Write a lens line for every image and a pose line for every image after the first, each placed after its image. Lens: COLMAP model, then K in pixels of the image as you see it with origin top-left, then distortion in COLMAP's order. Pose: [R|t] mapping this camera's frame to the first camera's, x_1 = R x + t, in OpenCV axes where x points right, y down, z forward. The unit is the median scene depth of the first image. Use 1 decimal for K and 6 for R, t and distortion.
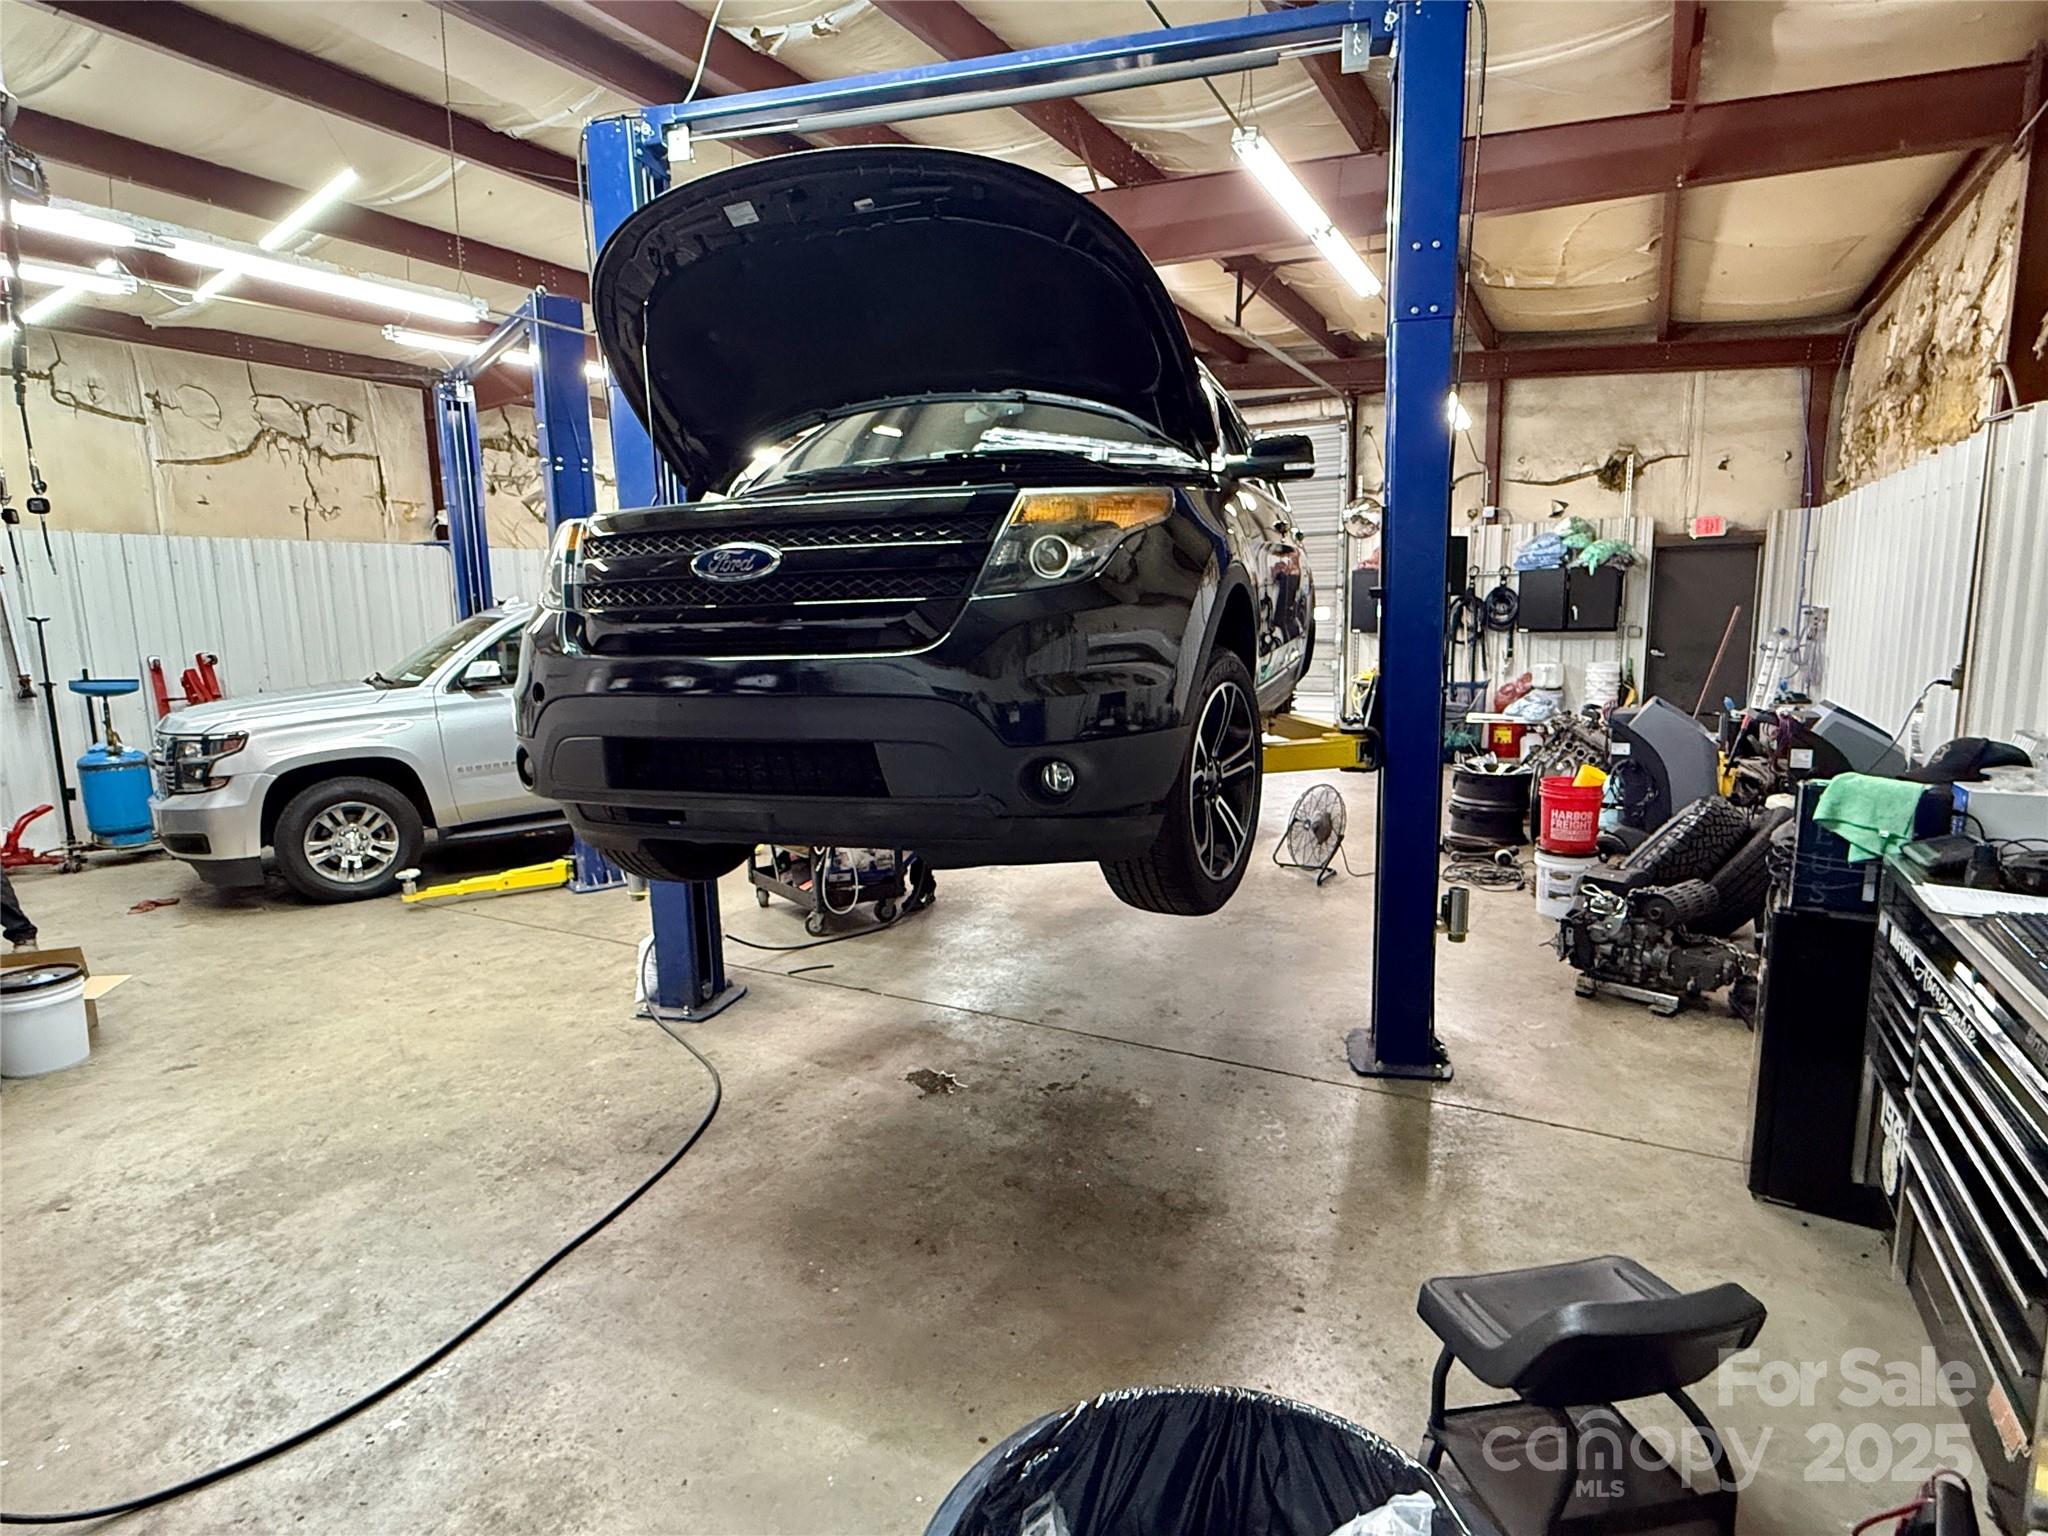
lens RADIAL K [[1074.3, 0, 1023.5], [0, 1074.3, 771.4], [0, 0, 1]] dist [0.000704, -0.001582]
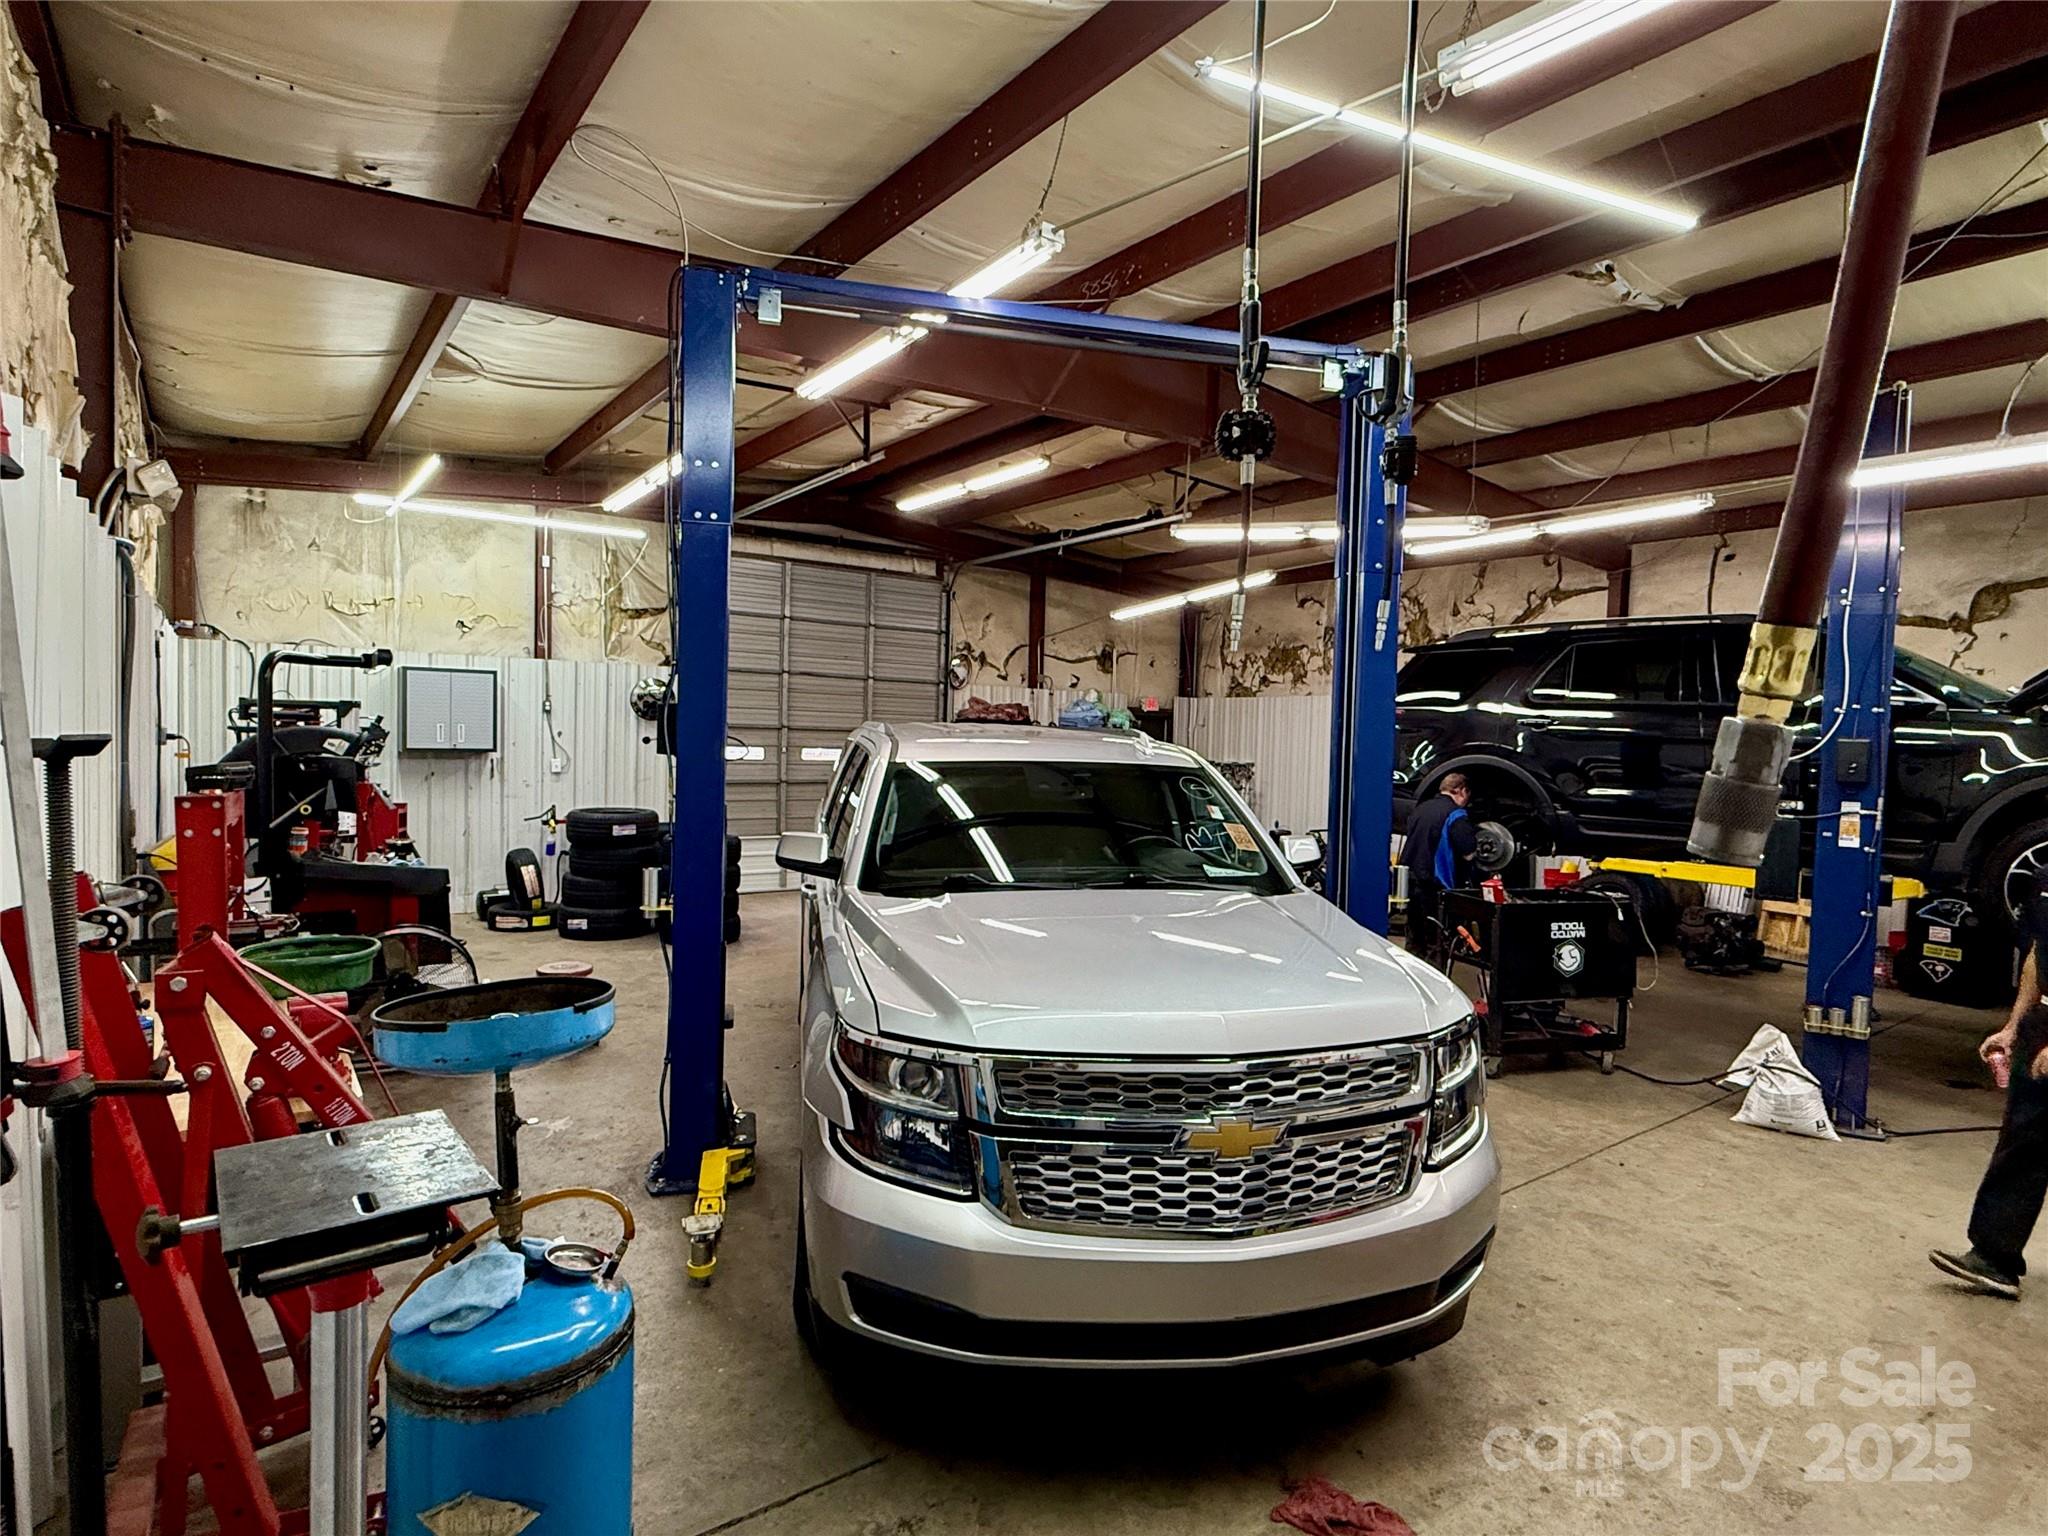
lens RADIAL K [[1074.3, 0, 1023.5], [0, 1074.3, 771.4], [0, 0, 1]] dist [0.000704, -0.001582]
pose [[0.413643, 0.002967, 0.910434, -0.495382], [0.107047, 0.992900, -0.051871, -0.053008], [-0.904124, 0.118915, 0.410388, 0.374503]]
